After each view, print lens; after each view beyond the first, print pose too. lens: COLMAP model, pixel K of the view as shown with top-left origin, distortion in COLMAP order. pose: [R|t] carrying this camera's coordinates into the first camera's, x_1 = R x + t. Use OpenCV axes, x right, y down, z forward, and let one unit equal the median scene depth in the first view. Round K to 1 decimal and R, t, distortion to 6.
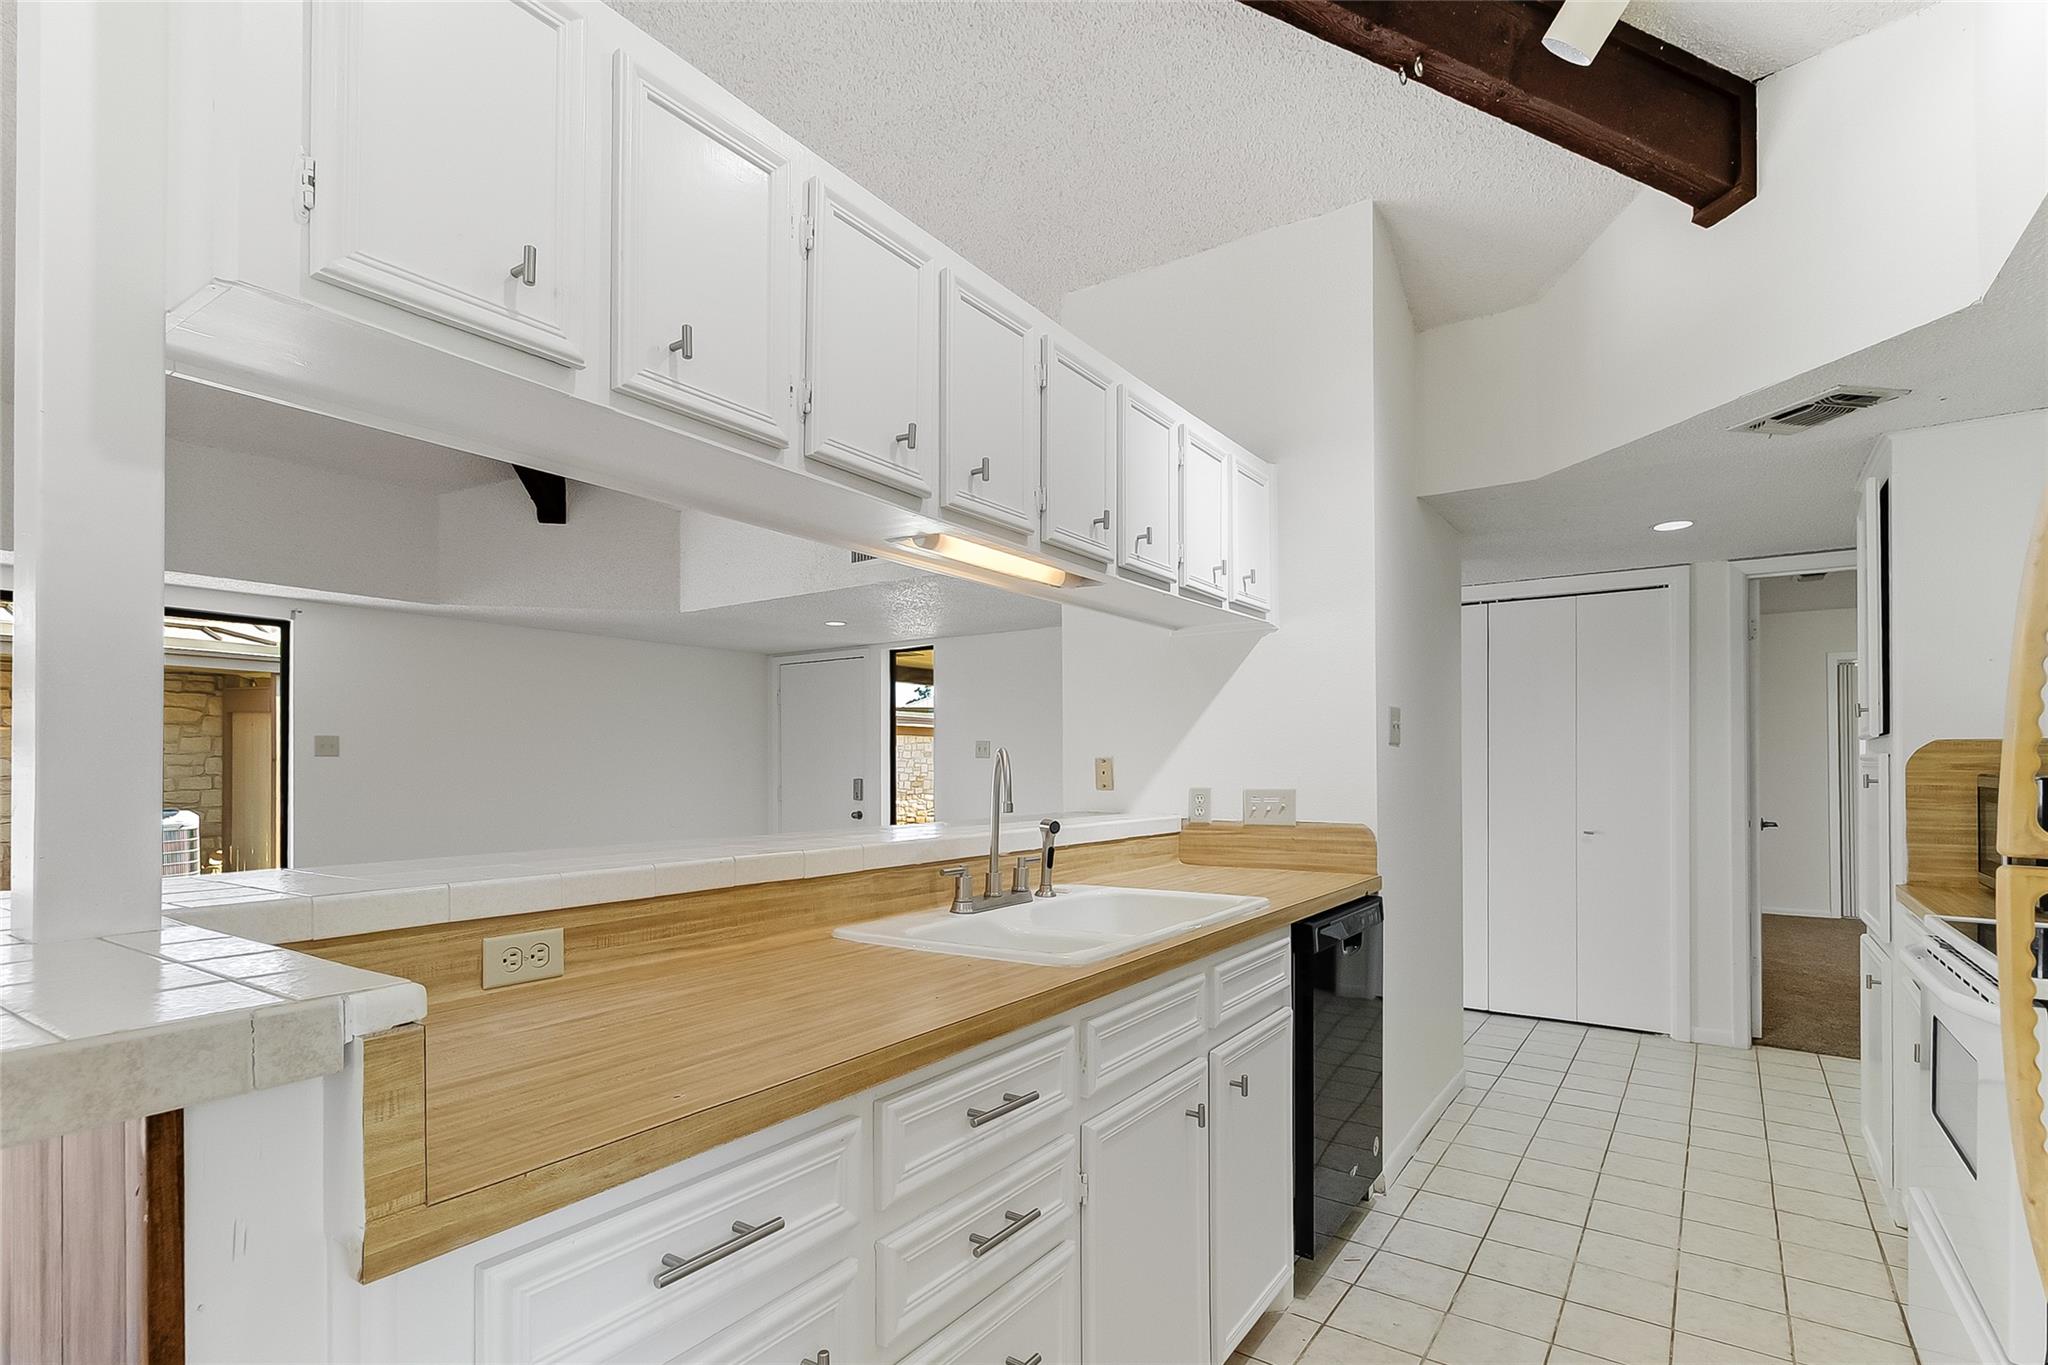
lens RADIAL K [[998.1, 0, 1014.6], [0, 998.1, 751.1], [0, 0, 1]] dist [-0.001968, 0.001047]
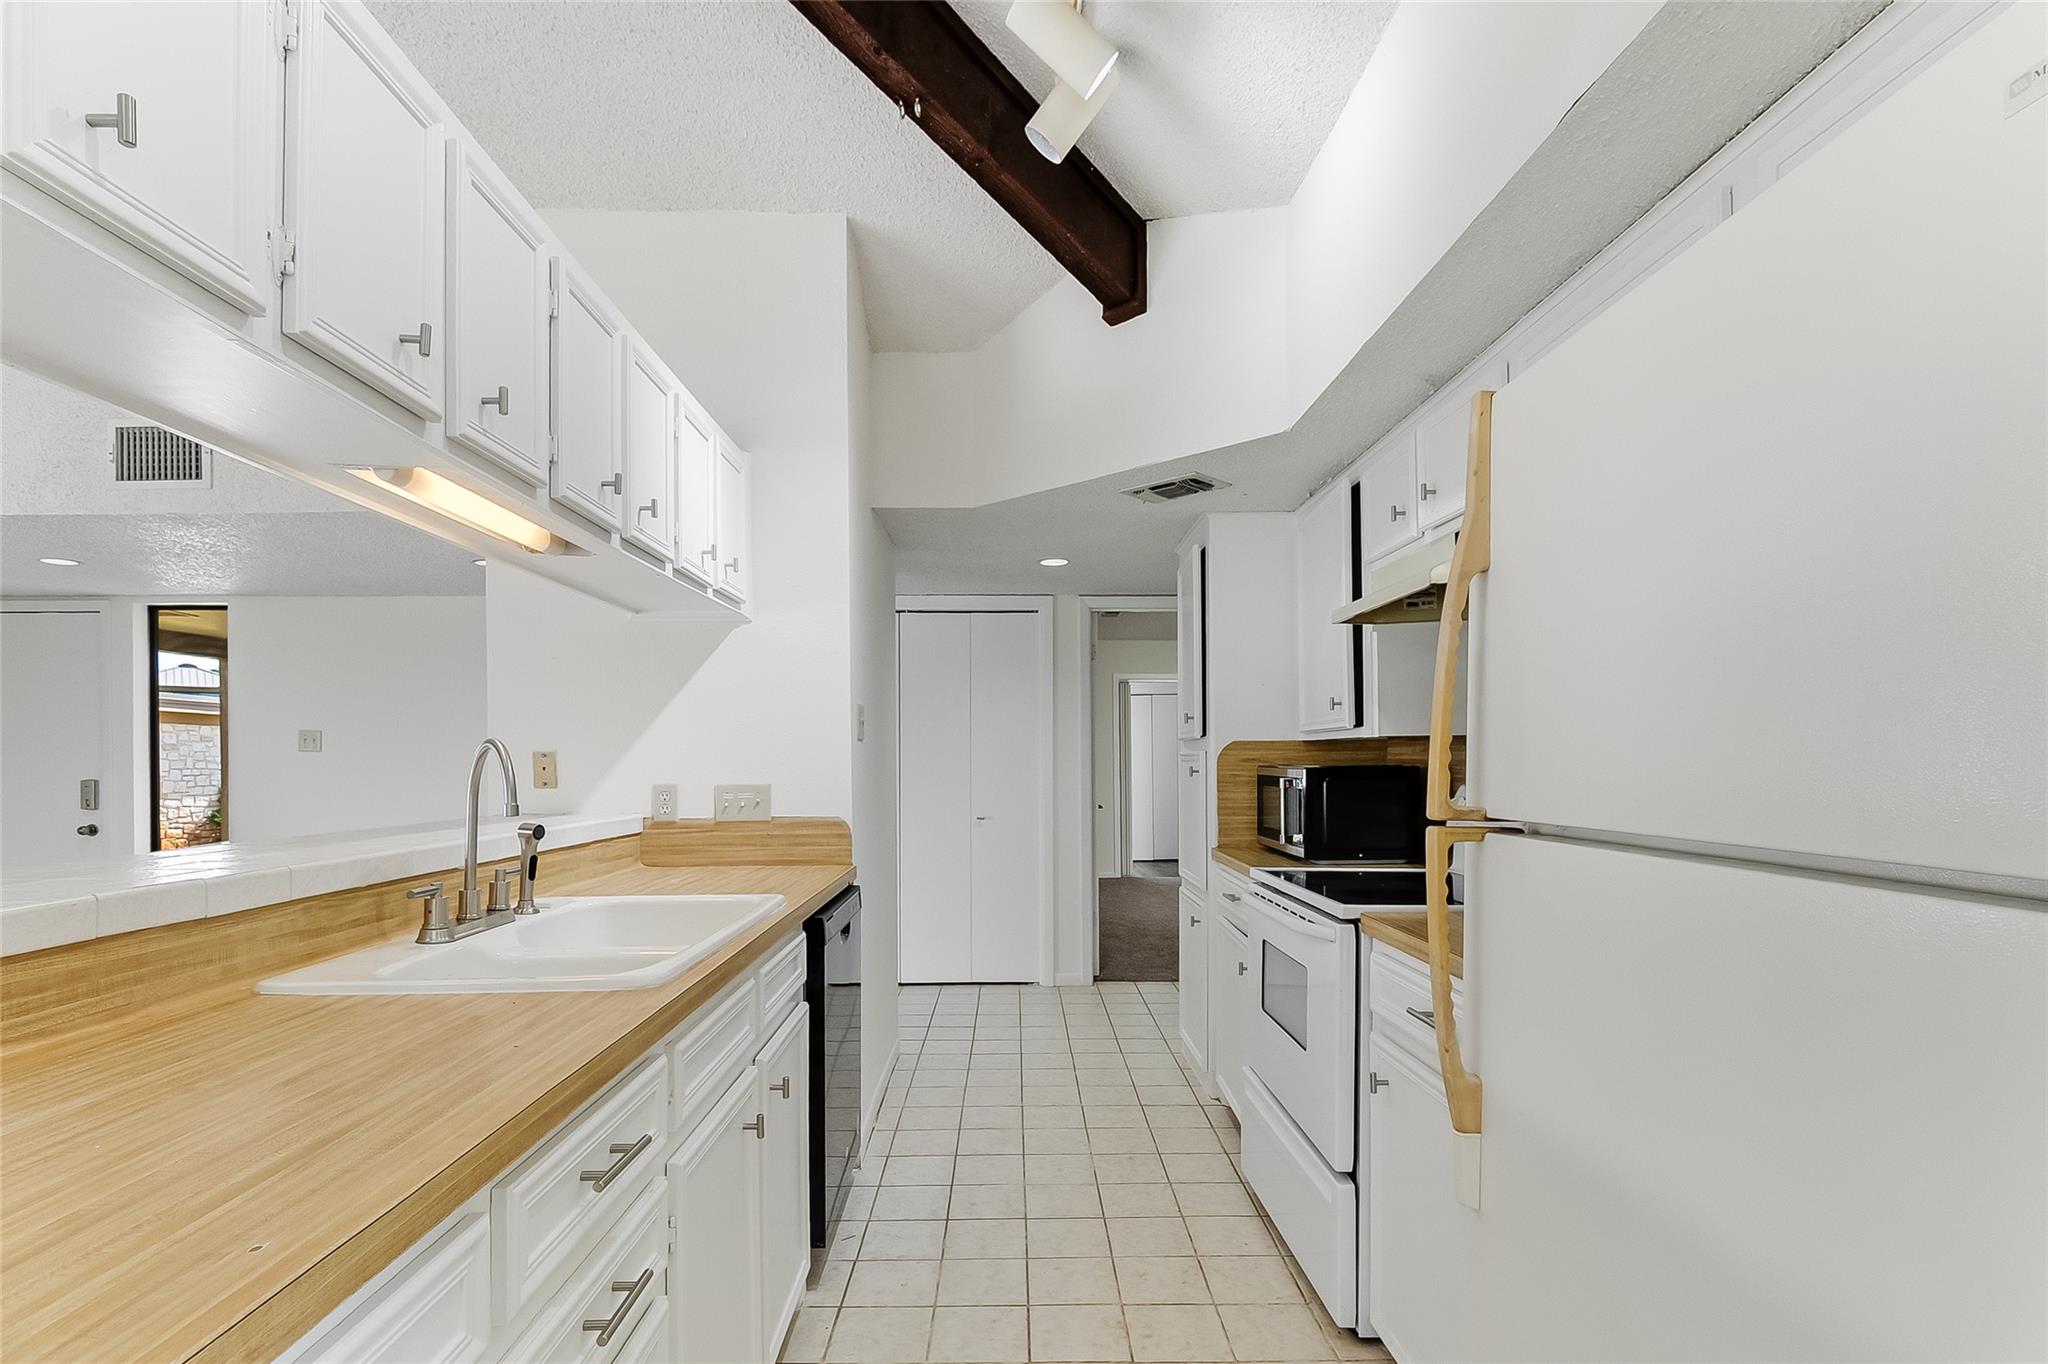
lens RADIAL K [[998.1, 0, 1024.4], [0, 998.1, 752.3], [0, 0, 1]] dist [-0.001968, 0.001047]
pose [[0.807610, 0.003307, 0.589708, -0.123579], [-0.006686, 0.999971, 0.003548, 0.001658], [-0.589680, -0.006809, 0.807609, 0.058523]]
